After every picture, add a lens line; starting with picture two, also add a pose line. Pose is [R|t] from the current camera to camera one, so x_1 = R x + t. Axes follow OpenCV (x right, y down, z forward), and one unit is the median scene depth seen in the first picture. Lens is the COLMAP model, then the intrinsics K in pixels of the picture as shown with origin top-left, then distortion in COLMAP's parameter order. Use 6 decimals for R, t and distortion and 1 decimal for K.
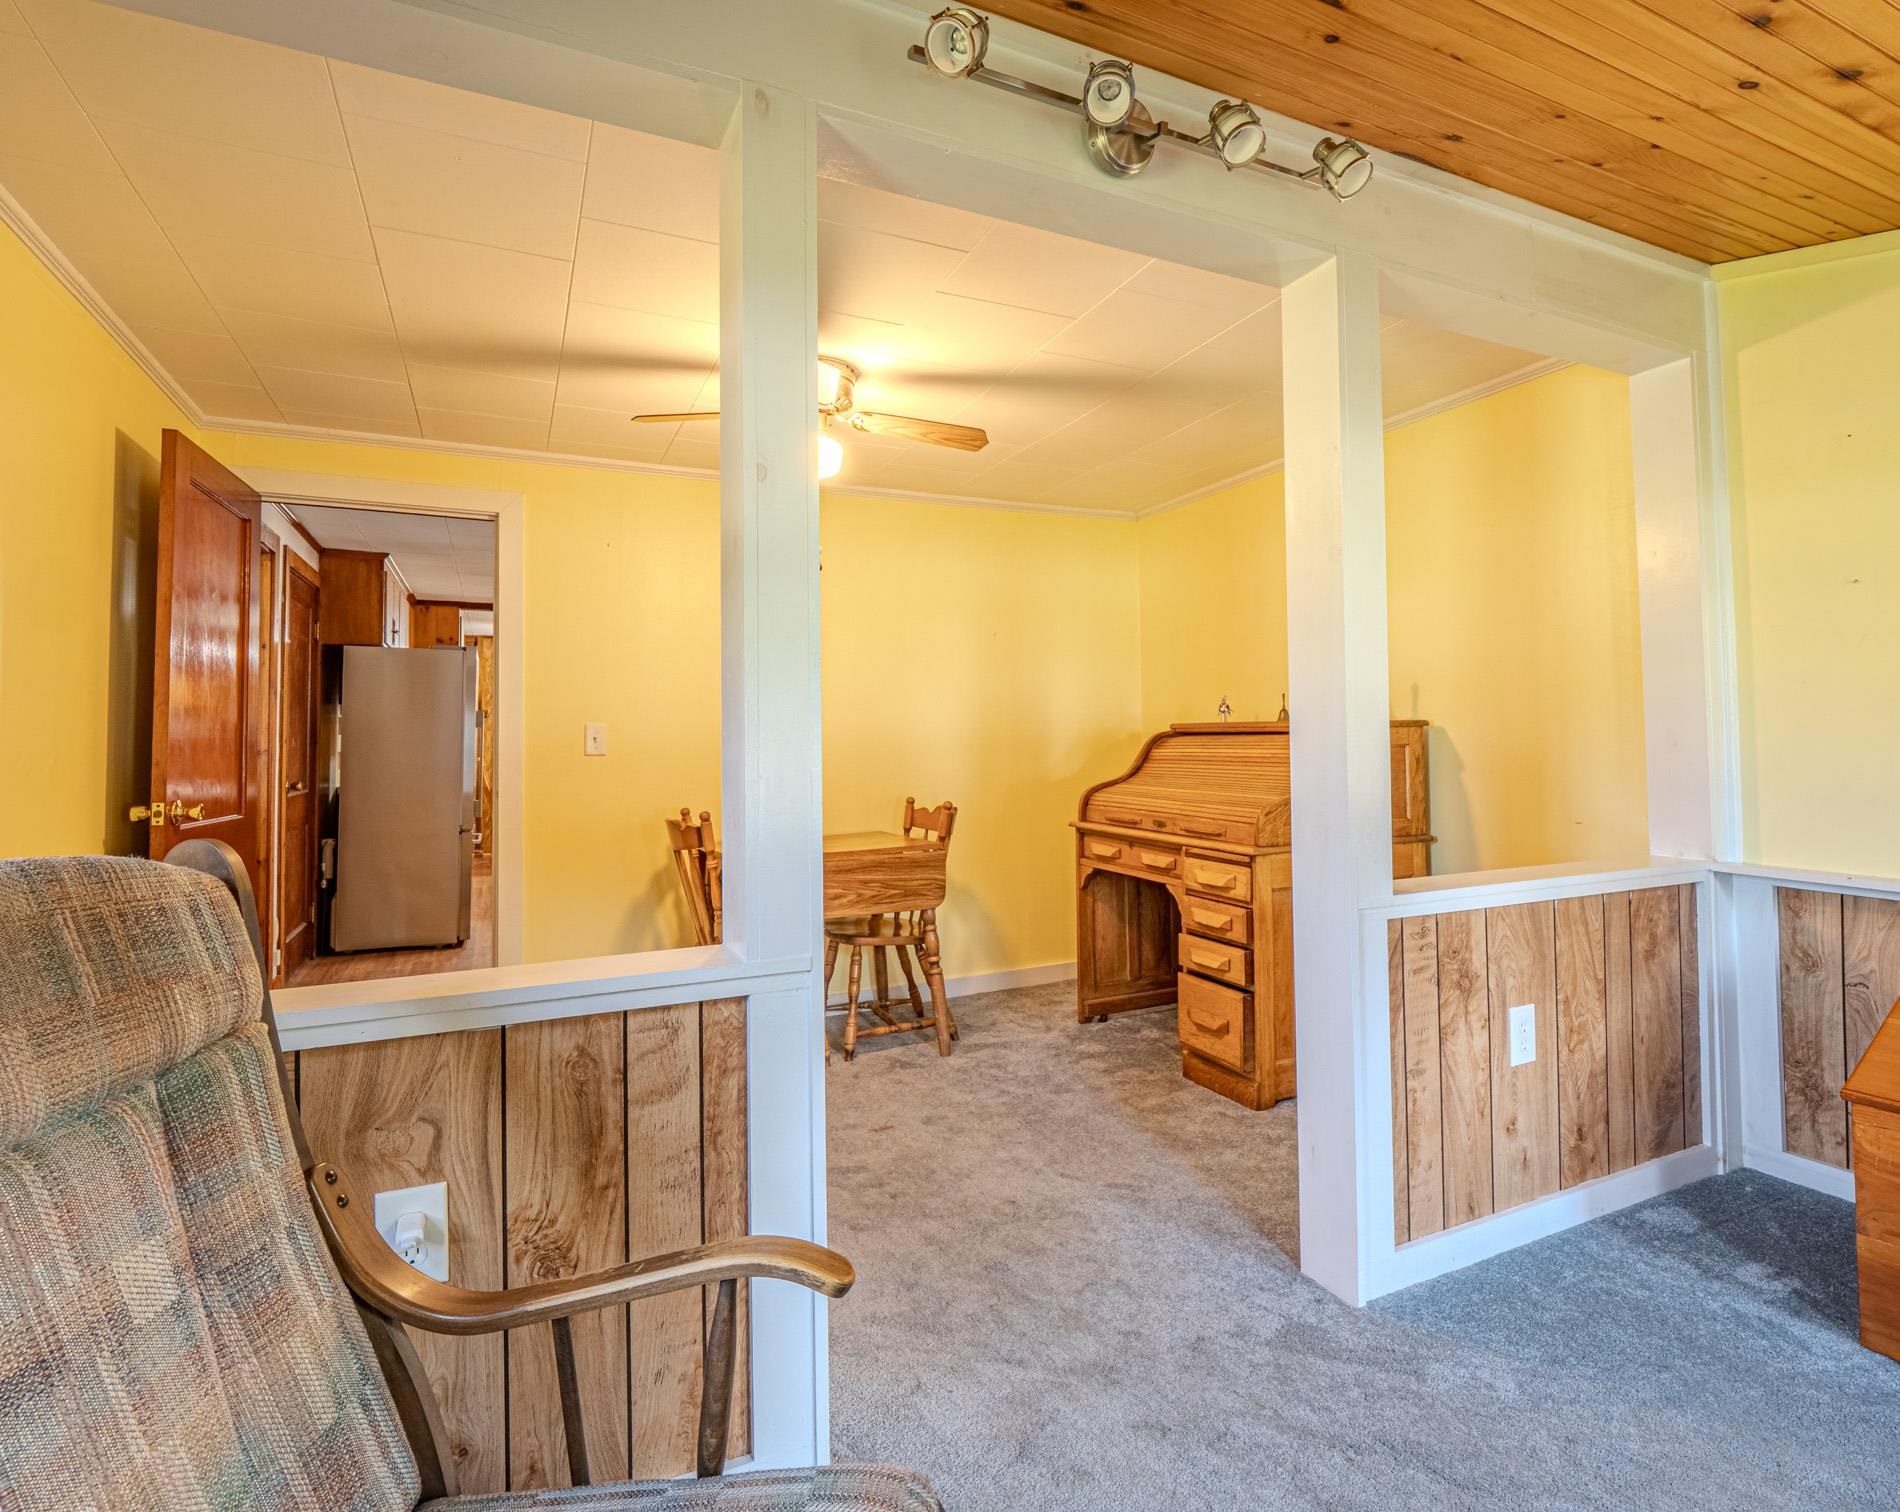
lens RADIAL K [[976.9, 0, 964.3], [0, 976.9, 706.6], [0, 0, 1]] dist [-0.011471, -0.003476]
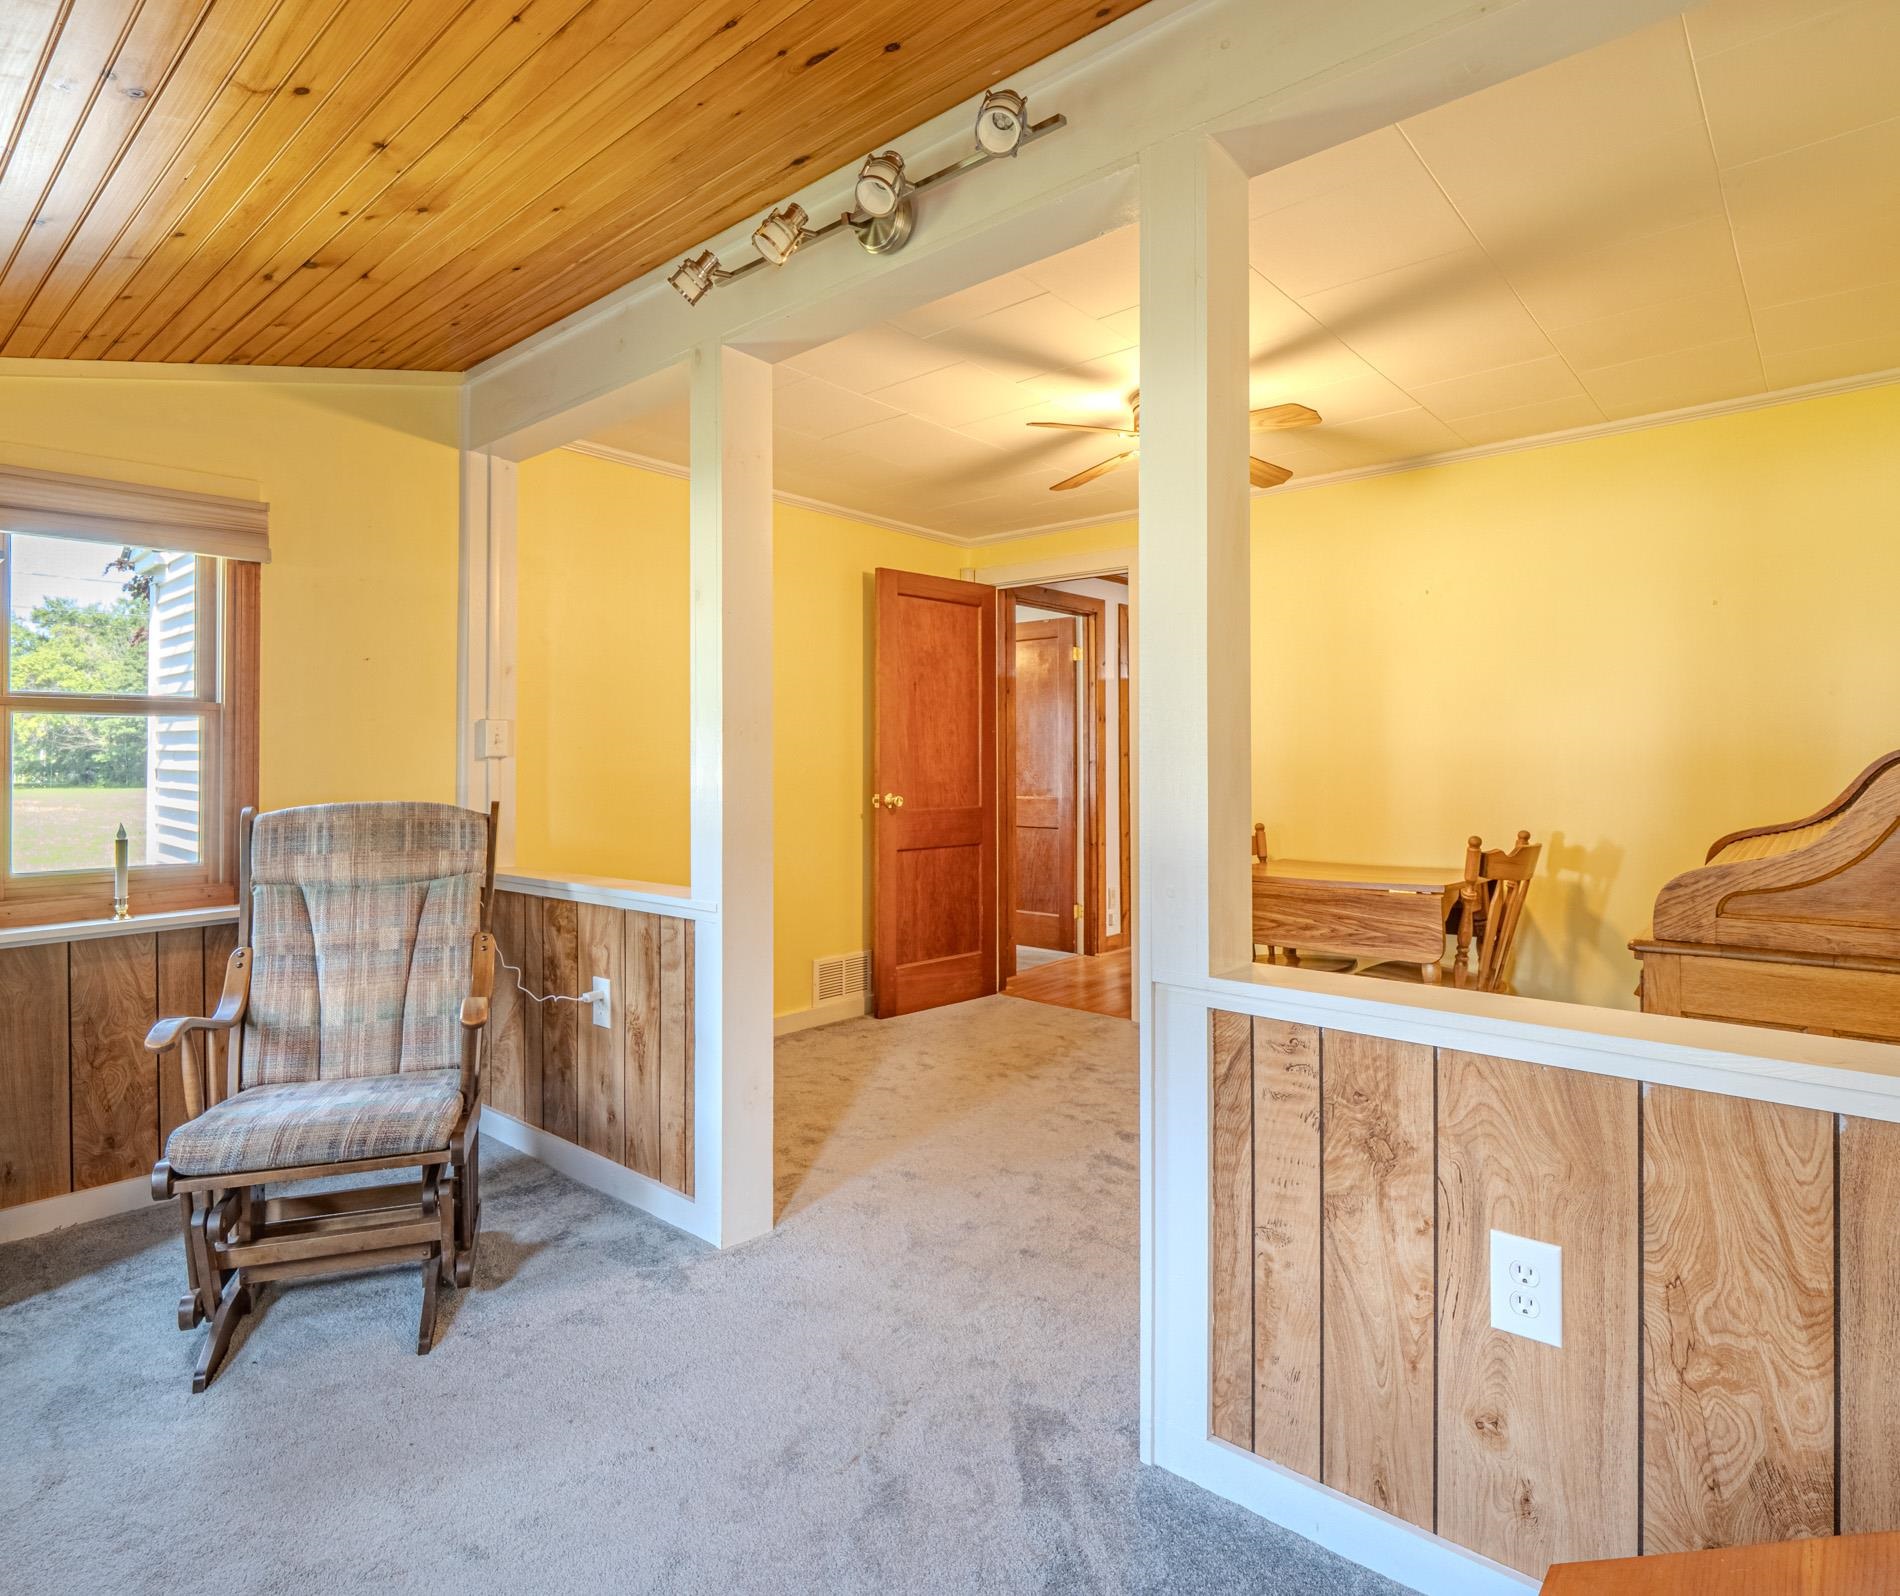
lens RADIAL K [[1036.5, 0, 952.9], [0, 1036.5, 750.2], [0, 0, 1]] dist [-0.012214, -0.003142]
pose [[0.407216, 0.000880, -0.913331, 1.050705], [0.030596, 0.999425, 0.014605, 0.000136], [0.912819, -0.033892, 0.406955, 0.479331]]
